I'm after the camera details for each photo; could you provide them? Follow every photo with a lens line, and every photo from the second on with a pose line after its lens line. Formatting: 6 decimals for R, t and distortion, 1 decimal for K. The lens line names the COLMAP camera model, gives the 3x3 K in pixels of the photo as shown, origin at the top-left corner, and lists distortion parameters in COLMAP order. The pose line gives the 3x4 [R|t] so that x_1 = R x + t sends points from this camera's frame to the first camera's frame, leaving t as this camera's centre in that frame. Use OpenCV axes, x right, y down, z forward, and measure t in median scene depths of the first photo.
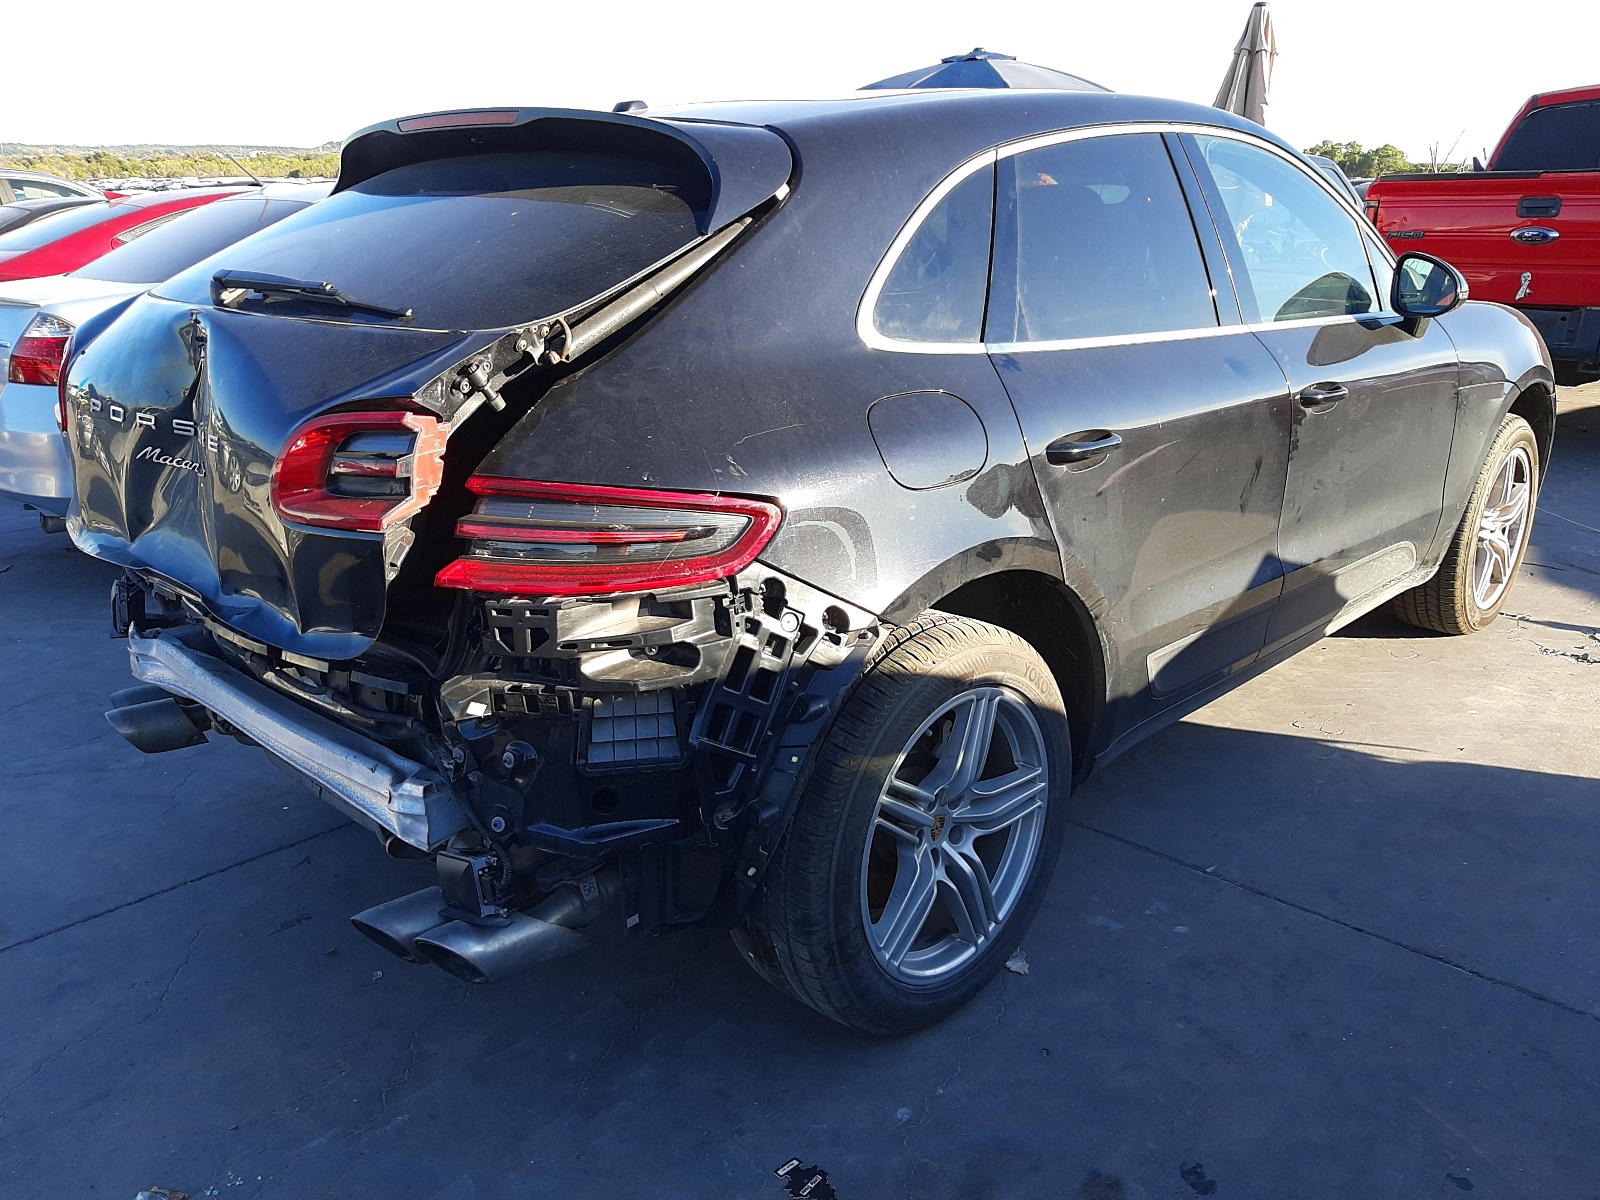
lens RADIAL K [[1238.7, 0, 819.7], [0, 1238.7, 603.0], [0, 0, 1]] dist [0.100558, -0.210596]
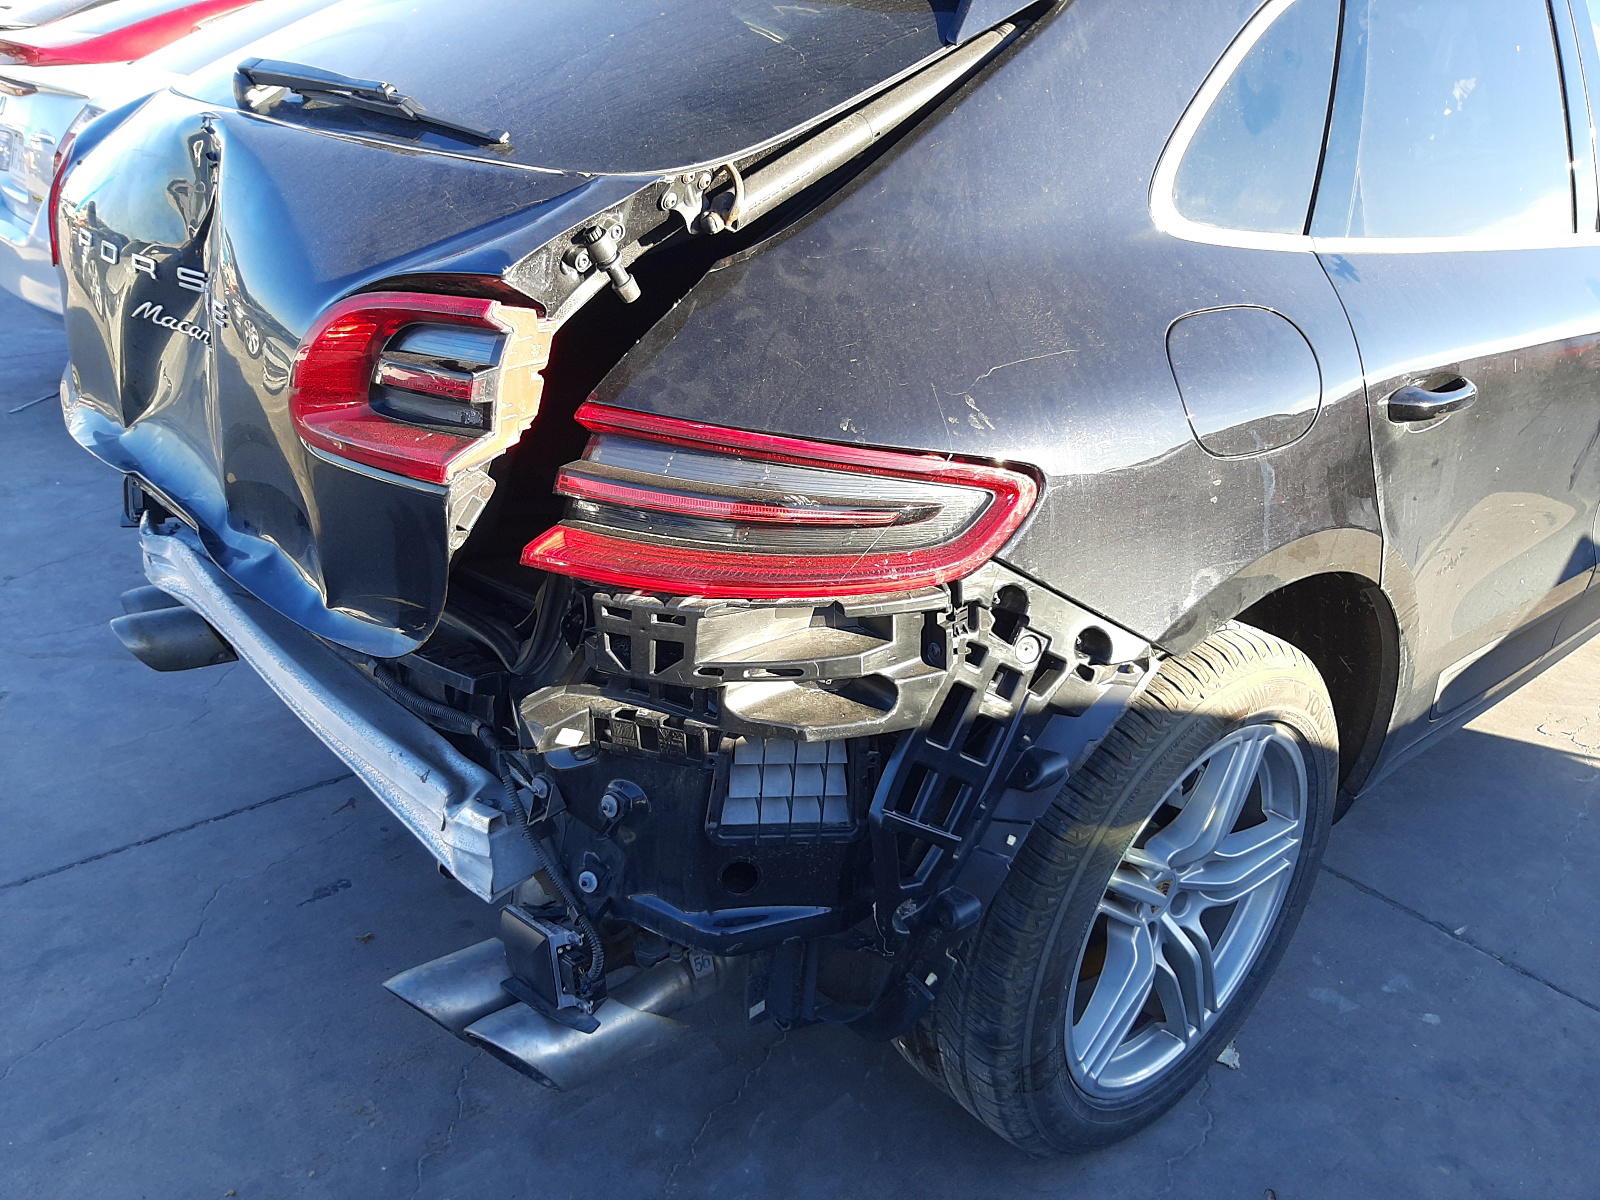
lens RADIAL K [[1238.7, 0, 819.7], [0, 1238.7, 603.0], [0, 0, 1]] dist [0.100558, -0.210596]
pose [[0.994401, 0.090795, -0.054055, -0.102175], [-0.084019, 0.989616, 0.116620, -0.078031], [0.064082, -0.111425, 0.991705, 0.319269]]
